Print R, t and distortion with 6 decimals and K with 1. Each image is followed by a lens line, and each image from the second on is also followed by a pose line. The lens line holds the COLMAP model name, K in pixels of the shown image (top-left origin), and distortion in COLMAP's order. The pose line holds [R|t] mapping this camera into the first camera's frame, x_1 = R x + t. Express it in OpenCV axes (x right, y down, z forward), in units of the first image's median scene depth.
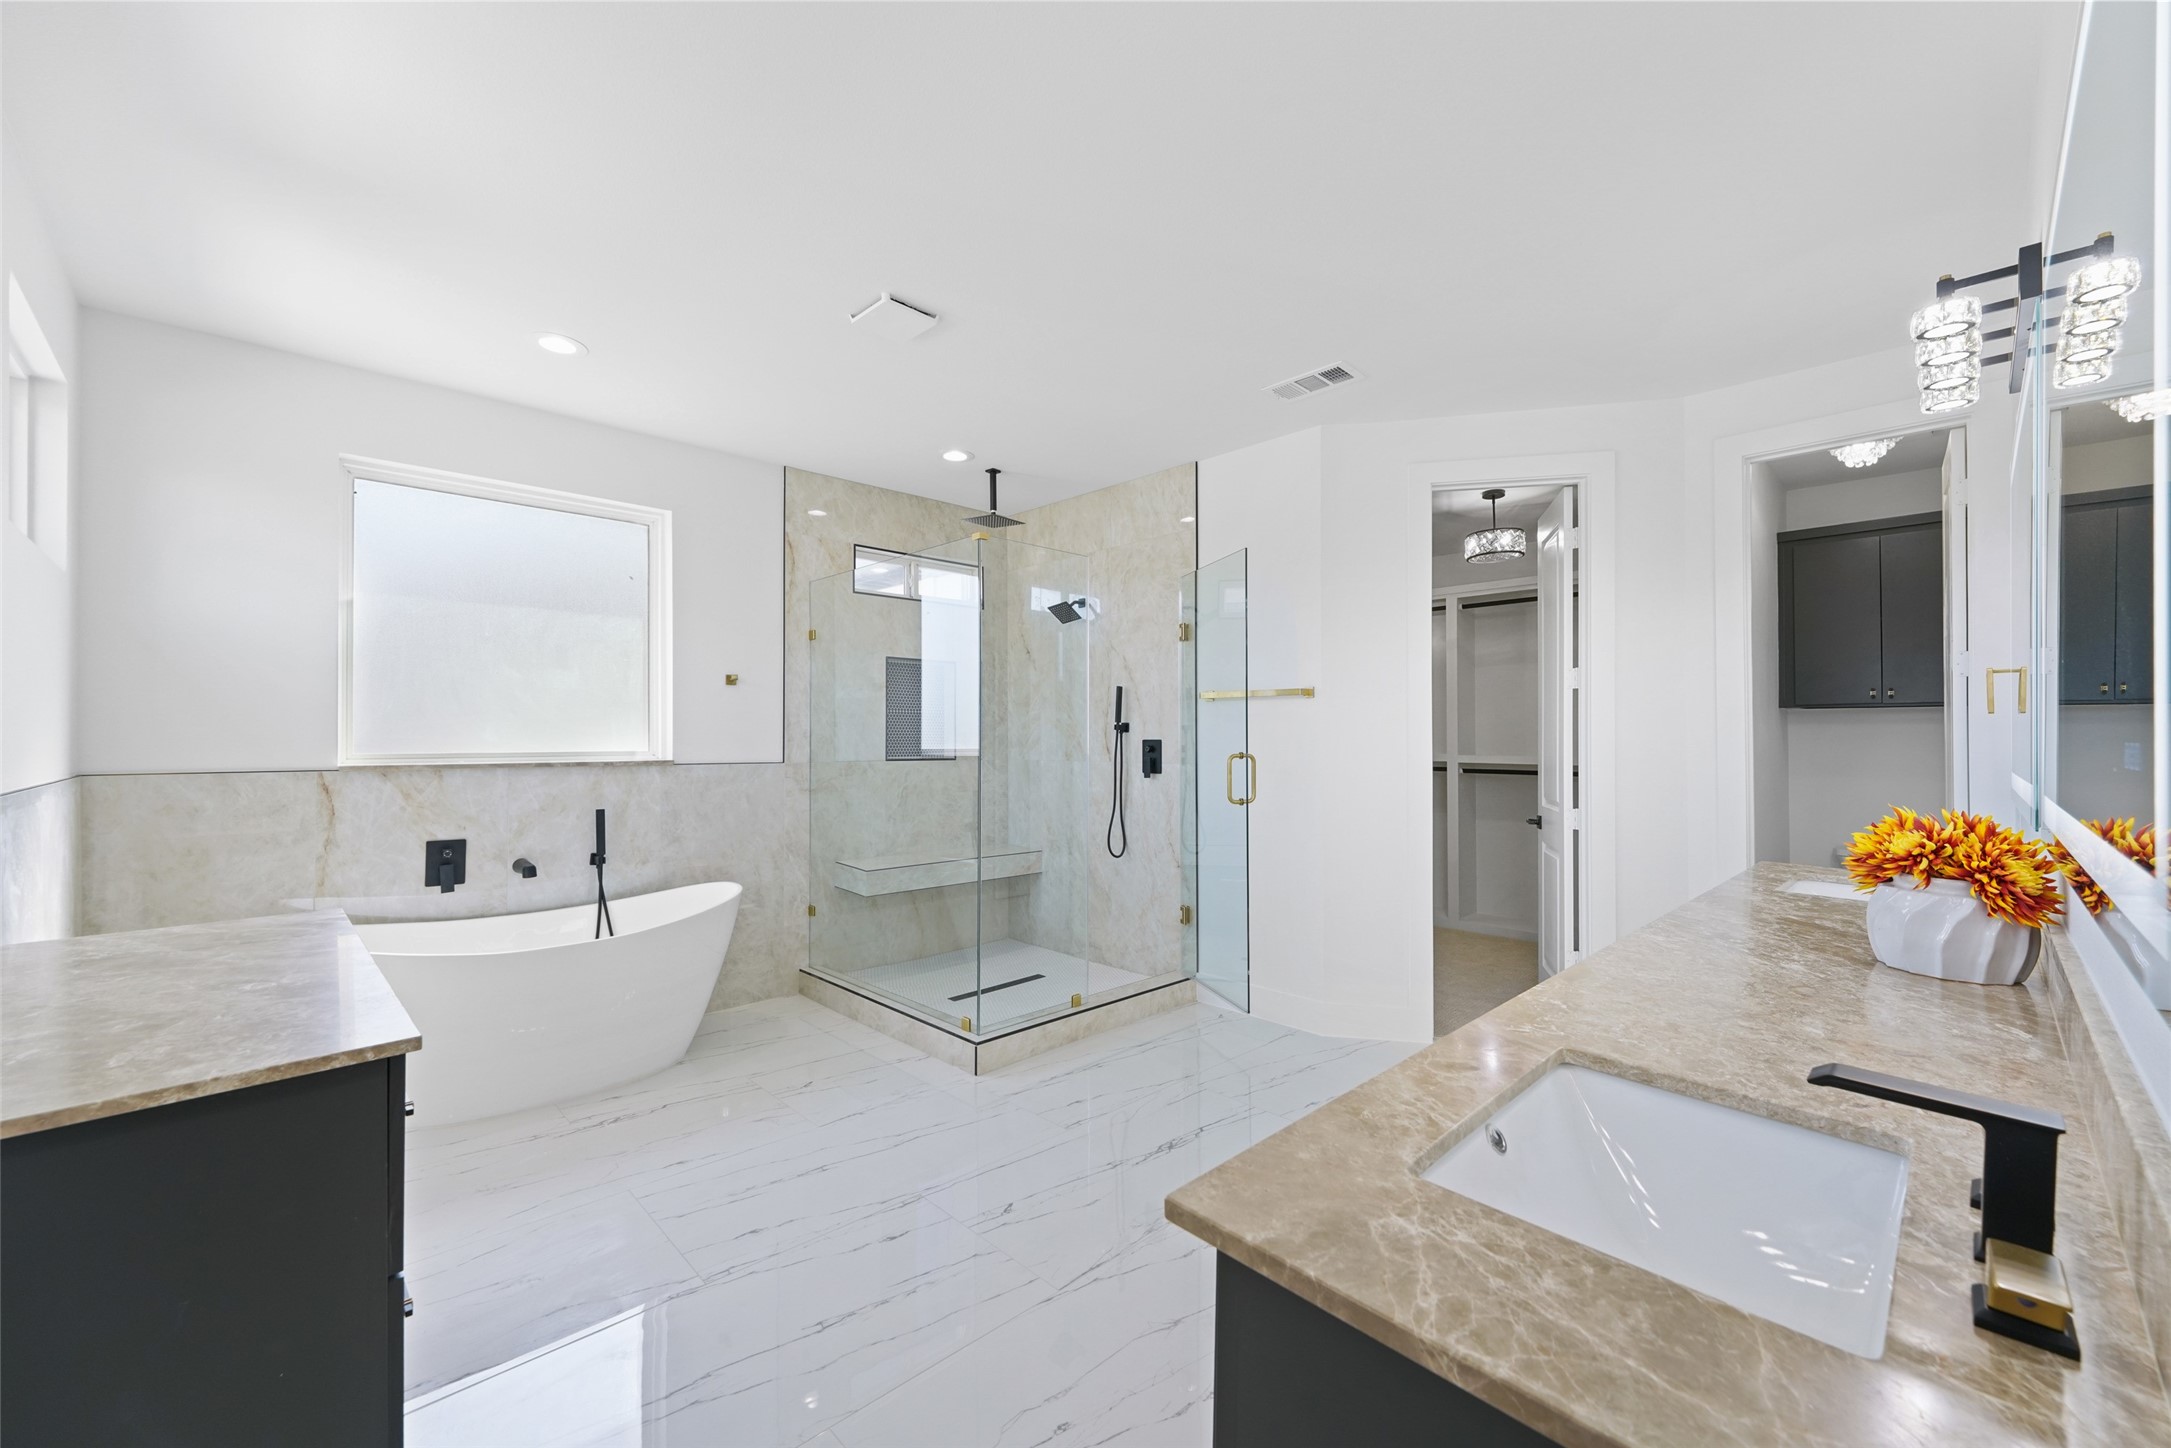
lens RADIAL K [[879.6, 0, 1078.7], [0, 879.6, 726.3], [0, 0, 1]] dist [0.000735, -0.000376]
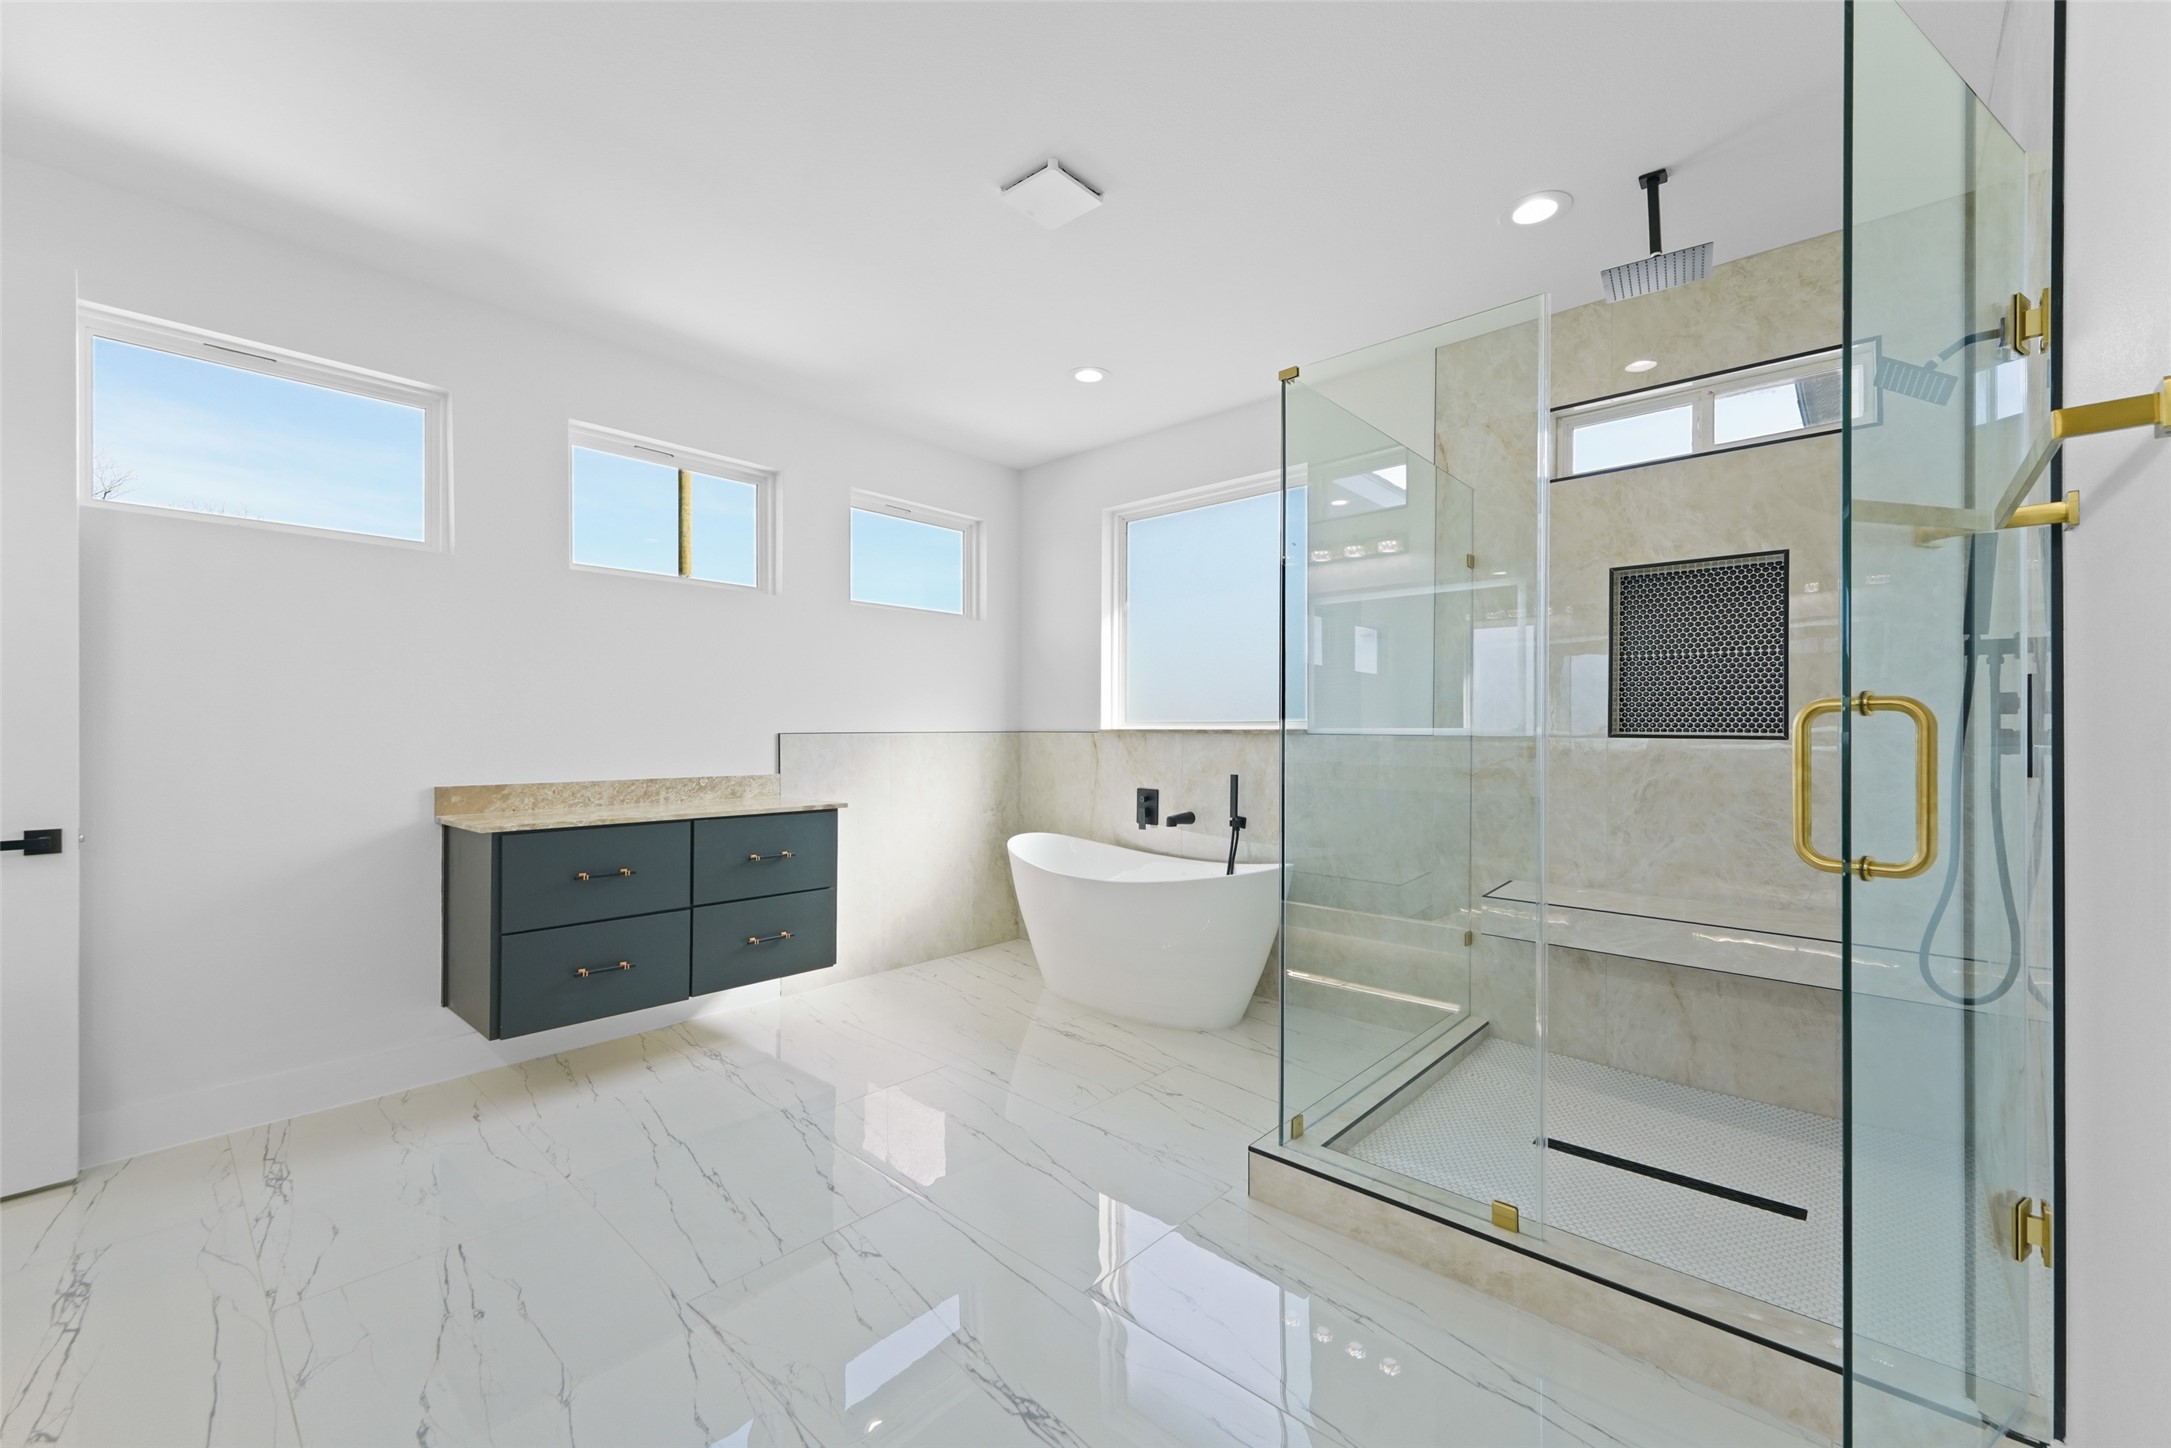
lens RADIAL K [[879.6, 0, 1069.4], [0, 879.6, 730.4], [0, 0, 1]] dist [0.000735, -0.000376]
pose [[0.043092, -0.000978, -0.999071, 0.509990], [0.007805, 0.999969, -0.000643, 0.042547], [0.999041, -0.007770, 0.043098, 0.789279]]
